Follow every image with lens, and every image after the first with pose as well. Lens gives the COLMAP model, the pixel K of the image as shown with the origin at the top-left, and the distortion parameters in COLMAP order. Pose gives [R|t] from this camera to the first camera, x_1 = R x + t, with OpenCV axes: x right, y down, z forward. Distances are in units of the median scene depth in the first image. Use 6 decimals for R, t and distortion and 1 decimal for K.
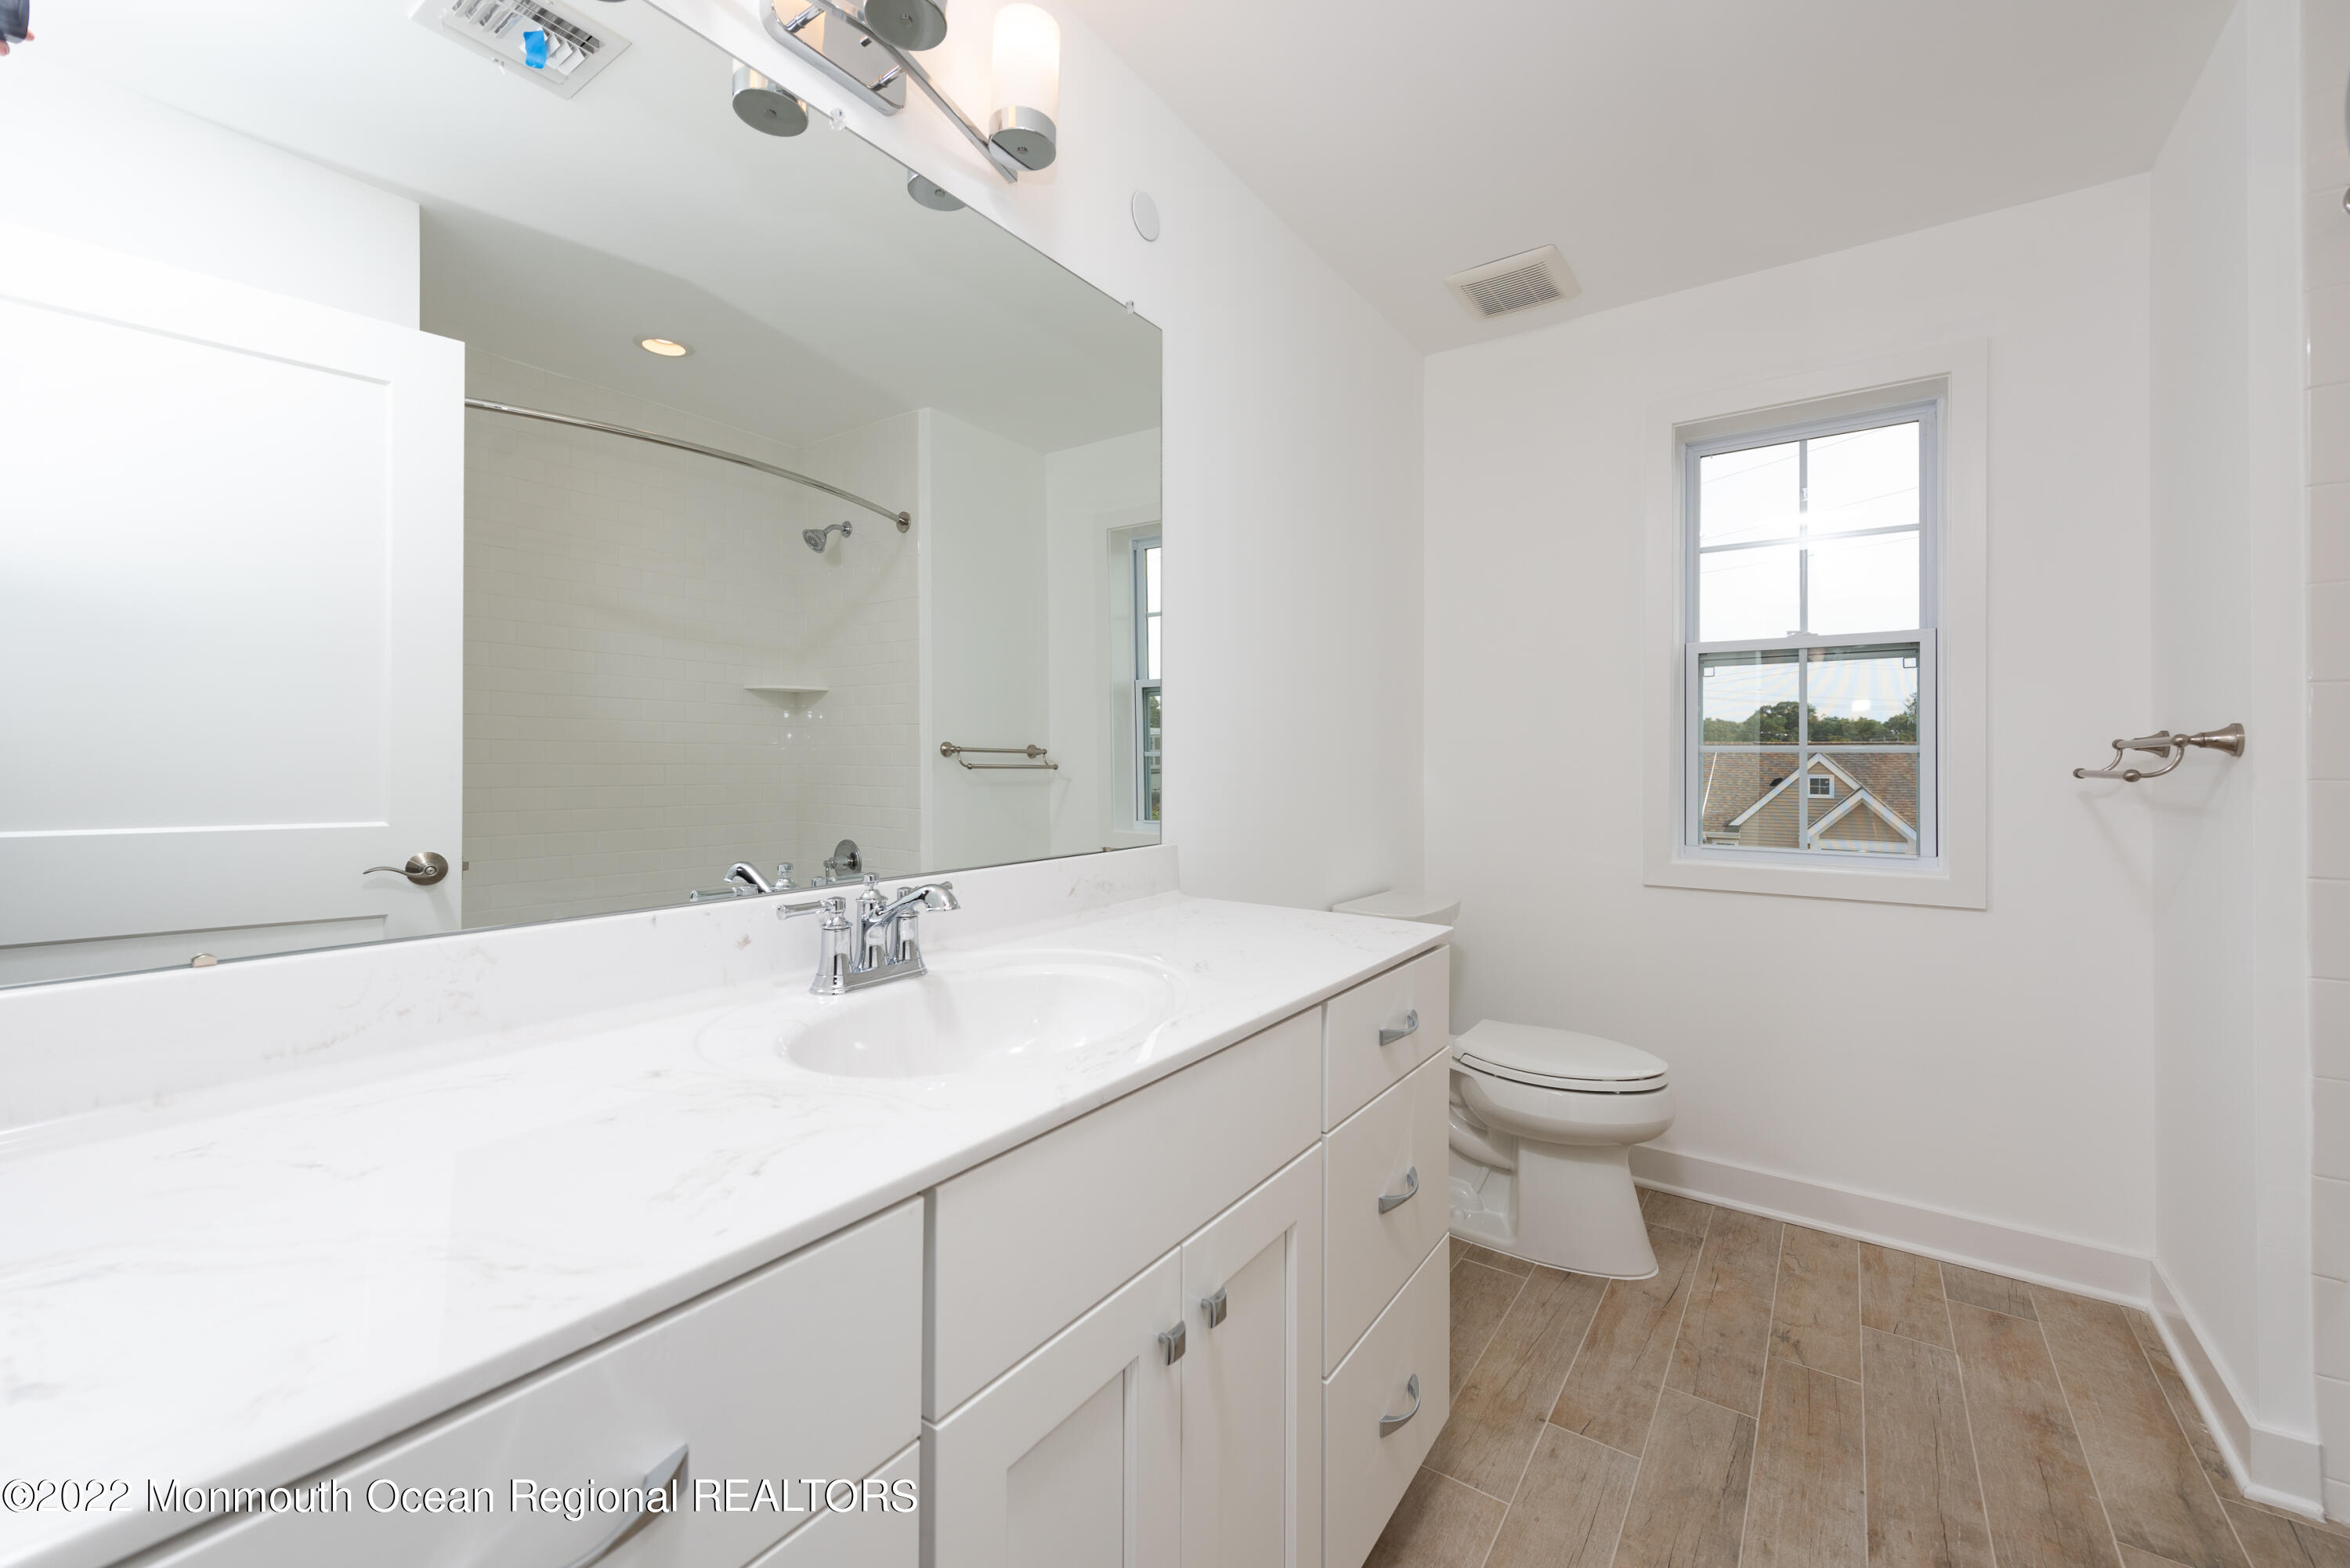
lens RADIAL K [[935.3, 0, 1178.0], [0, 935.3, 766.6], [0, 0, 1]] dist [0.008725, -0.002772]
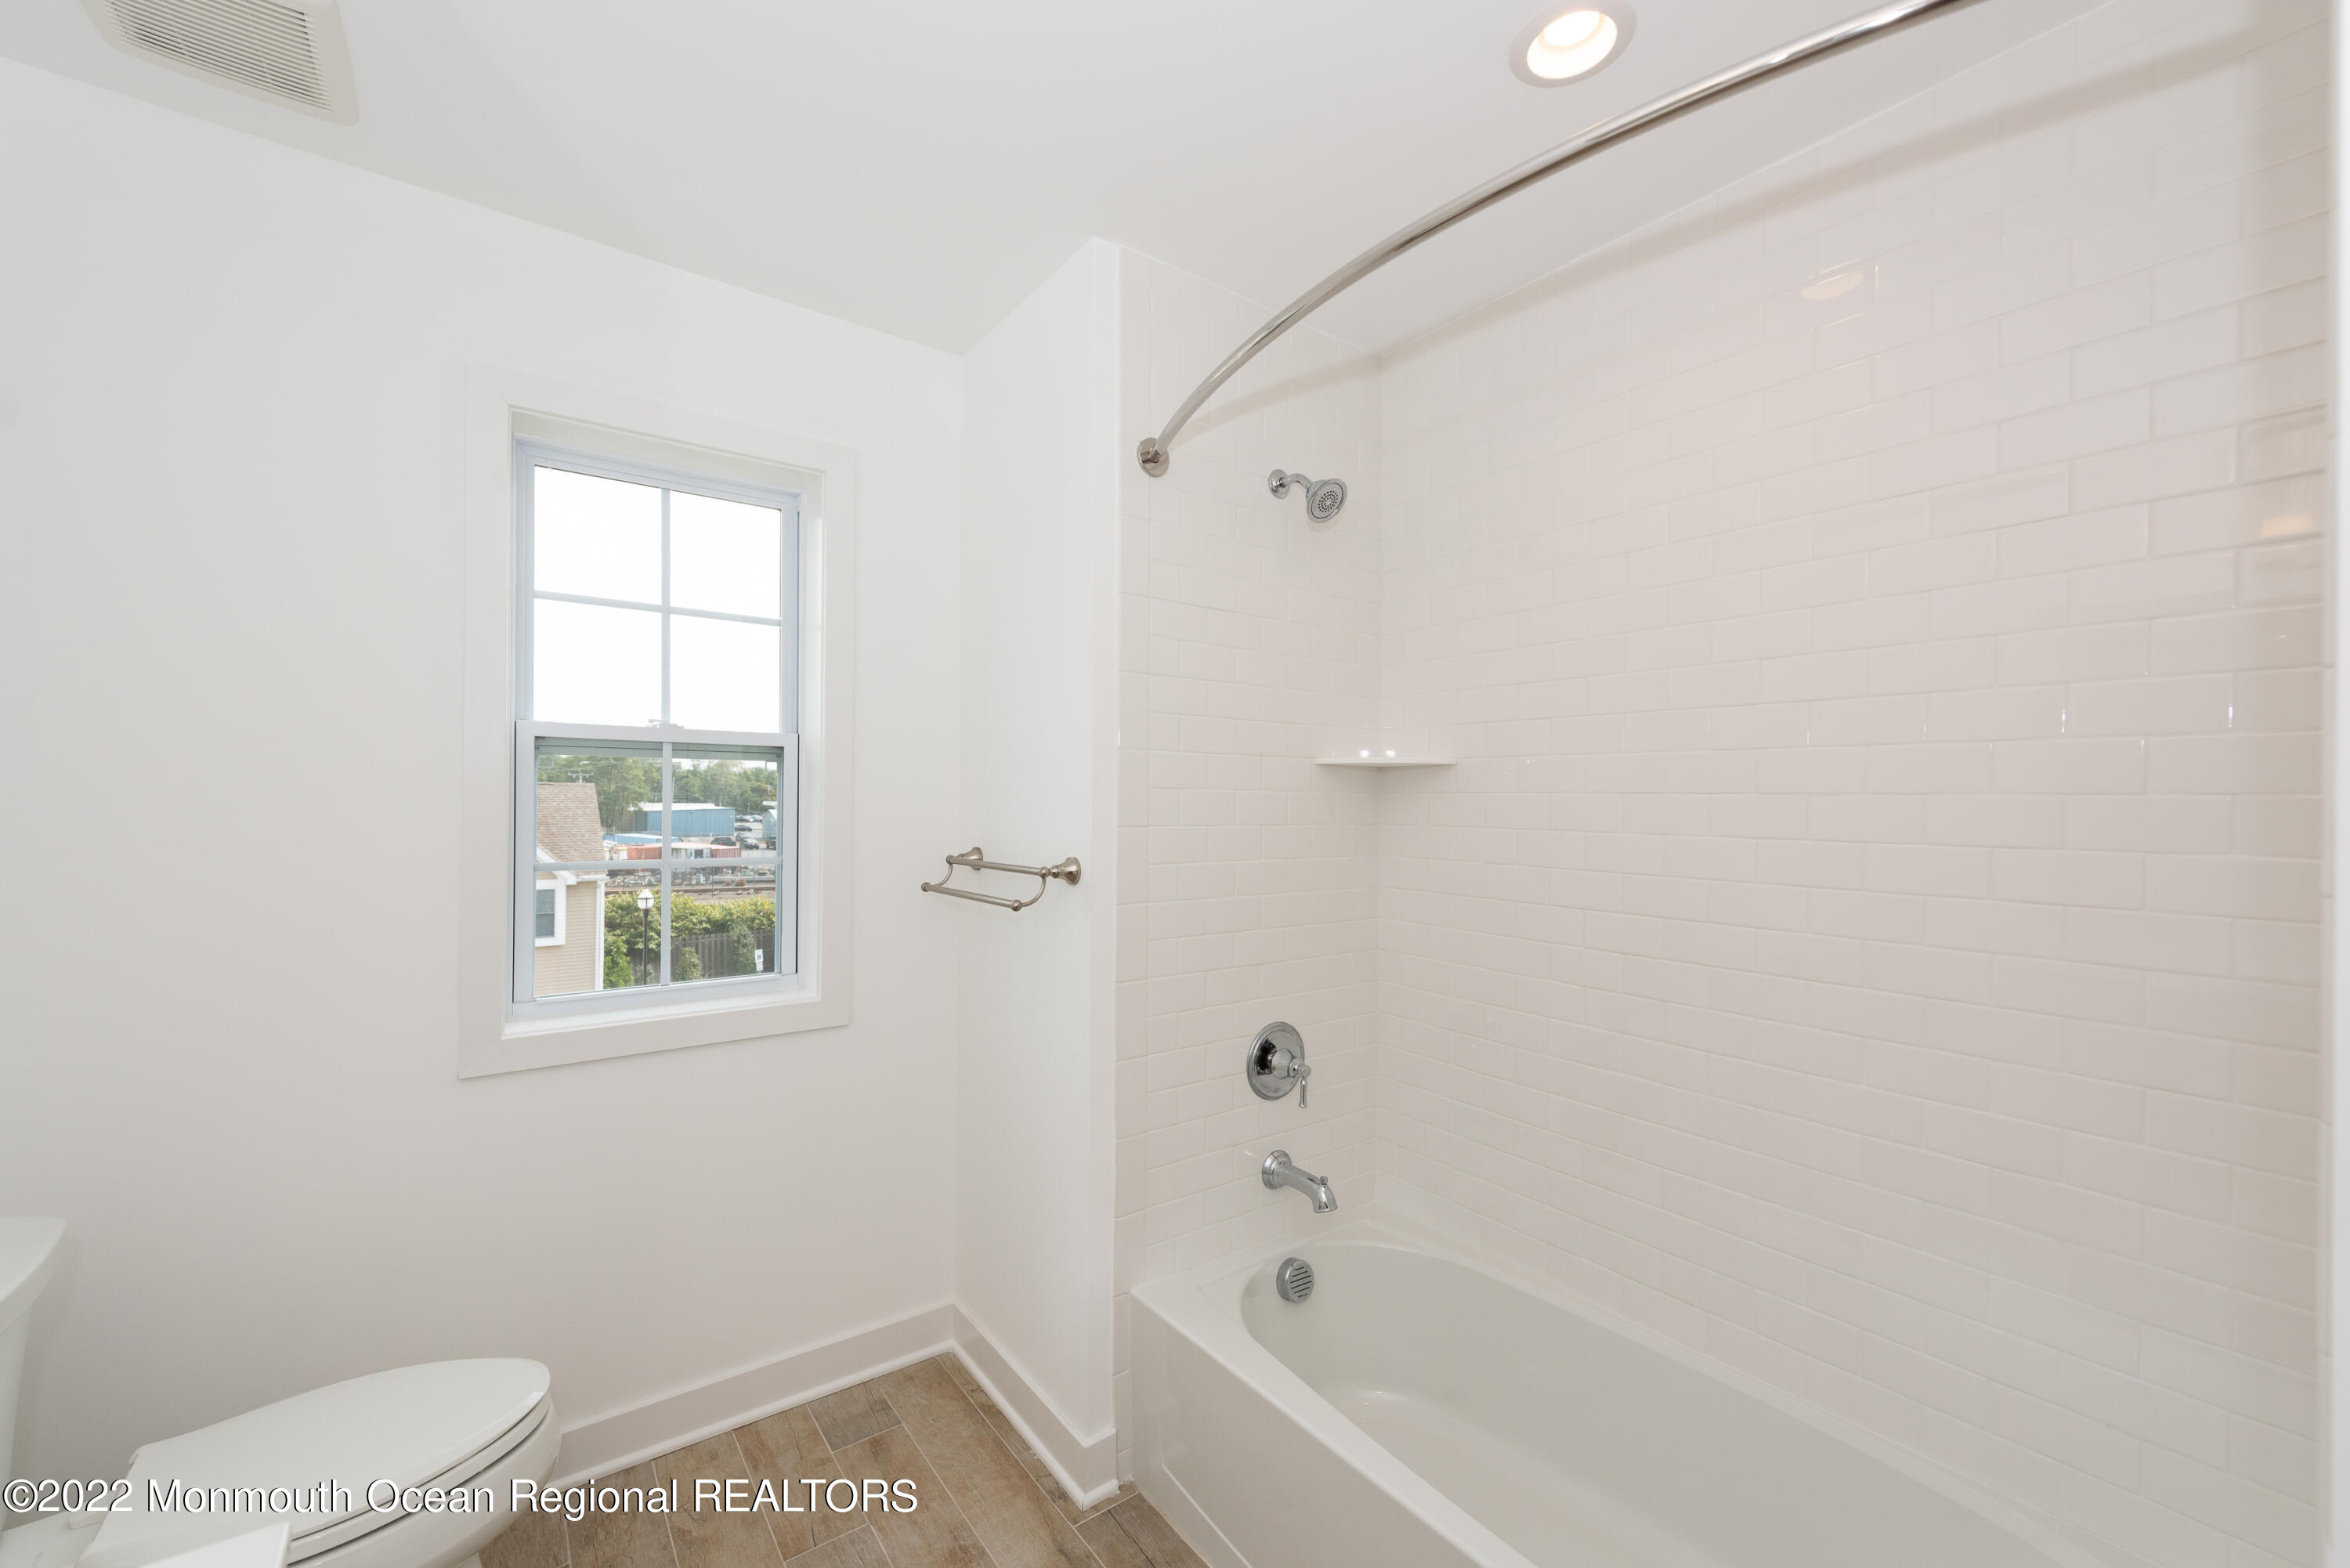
lens RADIAL K [[935.3, 0, 1172.6], [0, 935.3, 811.0], [0, 0, 1]] dist [0.008725, -0.002772]
pose [[0.327279, -0.001189, 0.944927, 0.038899], [0.002087, 0.999998, 0.000535, -0.075603], [-0.944925, 0.001797, 0.327281, 0.361735]]
